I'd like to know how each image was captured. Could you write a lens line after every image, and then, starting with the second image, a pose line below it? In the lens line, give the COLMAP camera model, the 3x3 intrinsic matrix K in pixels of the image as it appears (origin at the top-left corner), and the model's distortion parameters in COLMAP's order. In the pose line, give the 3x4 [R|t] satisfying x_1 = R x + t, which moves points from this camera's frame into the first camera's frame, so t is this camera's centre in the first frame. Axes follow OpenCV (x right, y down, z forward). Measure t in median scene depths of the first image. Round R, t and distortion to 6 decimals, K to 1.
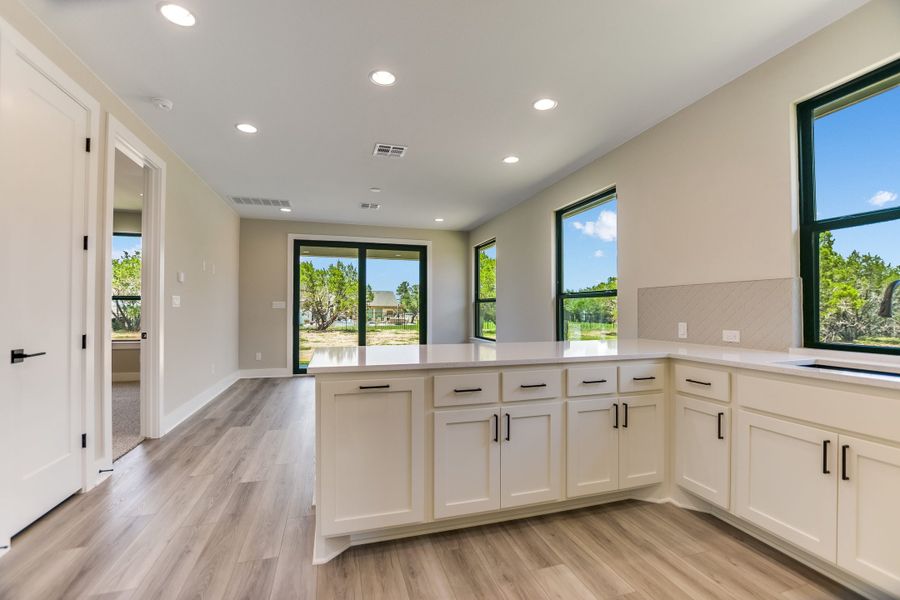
lens RADIAL K [[398.7, 0, 454.7], [0, 398.7, 305.1], [0, 0, 1]] dist [-0.025532, 0.001143]
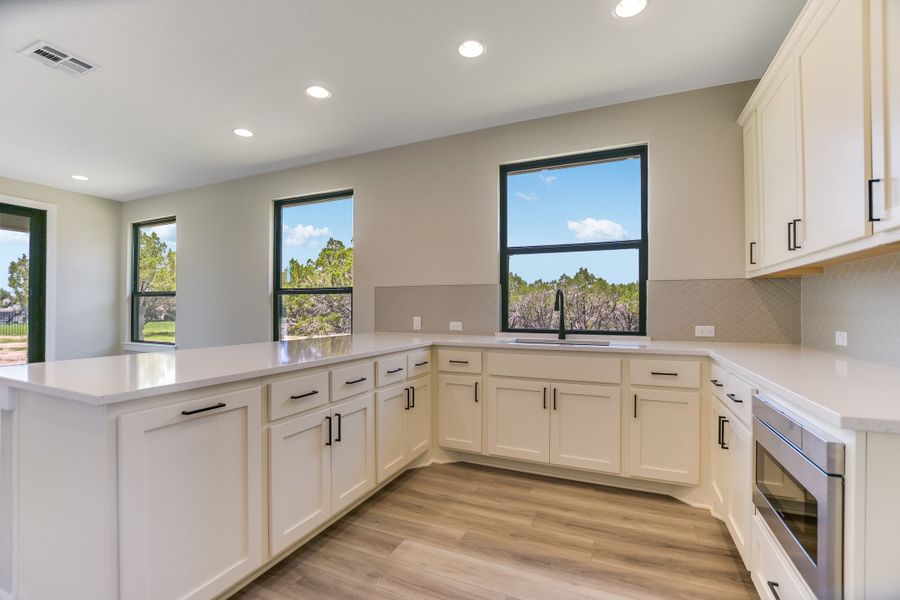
lens RADIAL K [[395.3, 0, 453.0], [0, 395.3, 308.4], [0, 0, 1]] dist [-0.028690, 0.000416]
pose [[0.652166, 0.003056, 0.758070, -0.325094], [-0.012862, 0.999893, 0.007034, 0.010174], [-0.757967, -0.014338, 0.652136, 0.150121]]
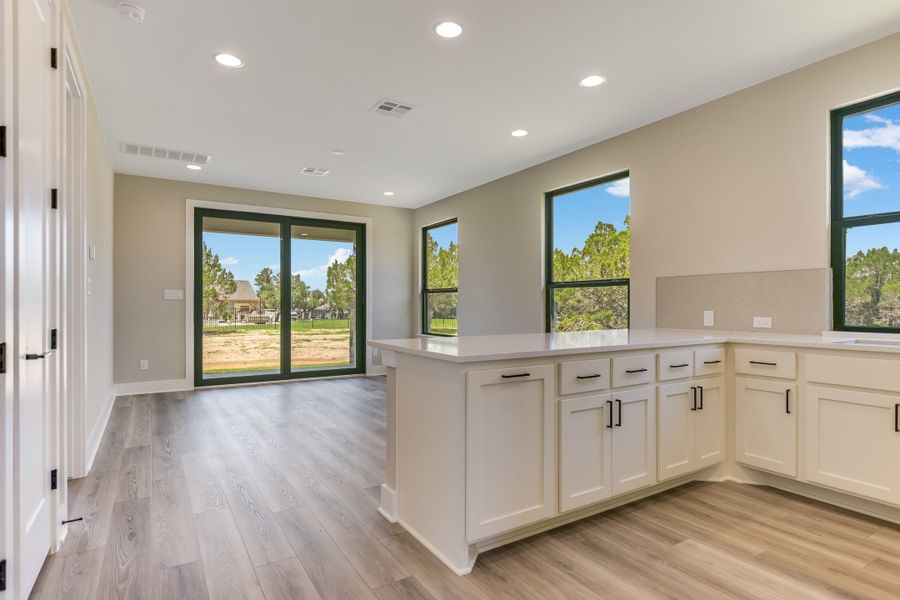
lens RADIAL K [[483.1, 0, 453.7], [0, 483.1, 307.1], [0, 0, 1]] dist [-0.002972, 0.000981]
pose [[0.963773, -0.001405, 0.266719, -0.473135], [-0.002724, 0.999882, 0.015110, 0.021425], [-0.266708, -0.015289, 0.963656, -0.035782]]
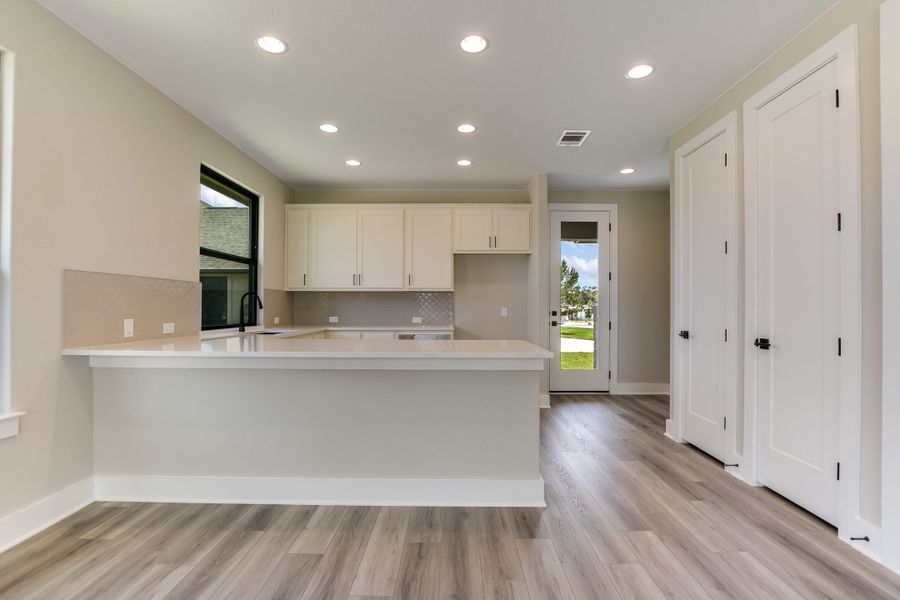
lens RADIAL K [[415.3, 0, 452.6], [0, 415.3, 305.7], [0, 0, 1]] dist [-0.025993, 0.001189]
pose [[-0.955047, -0.002051, 0.296446, -0.428786], [-0.007481, 0.999824, -0.017183, 0.030282], [-0.296359, -0.018628, -0.954895, 1.965110]]
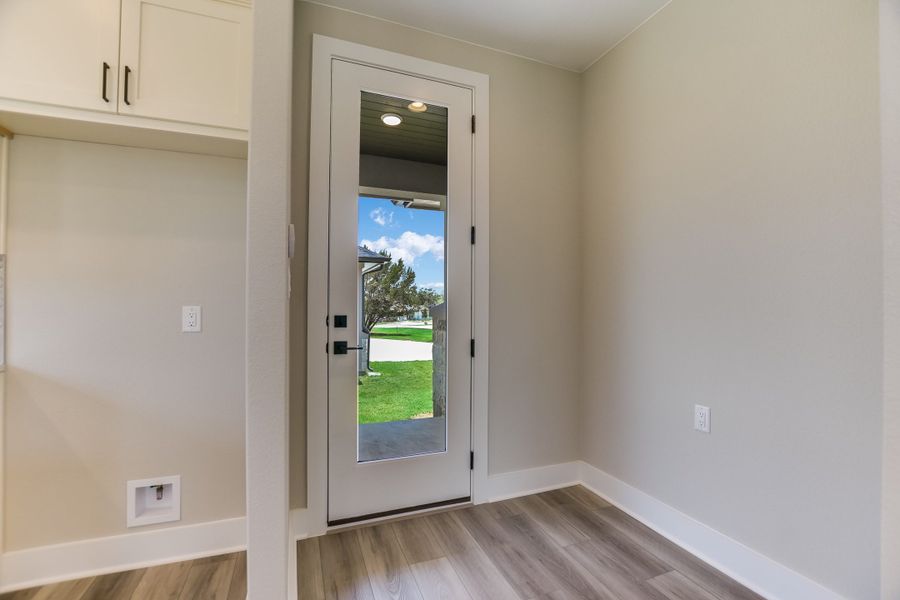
lens RADIAL K [[398.7, 0, 454.7], [0, 398.7, 305.1], [0, 0, 1]] dist [-0.025532, 0.001143]
pose [[-0.995860, -0.005173, -0.090751, -0.449986], [-0.003171, 0.999749, -0.022189, 0.012705], [0.090843, -0.021809, -0.995626, 0.533071]]
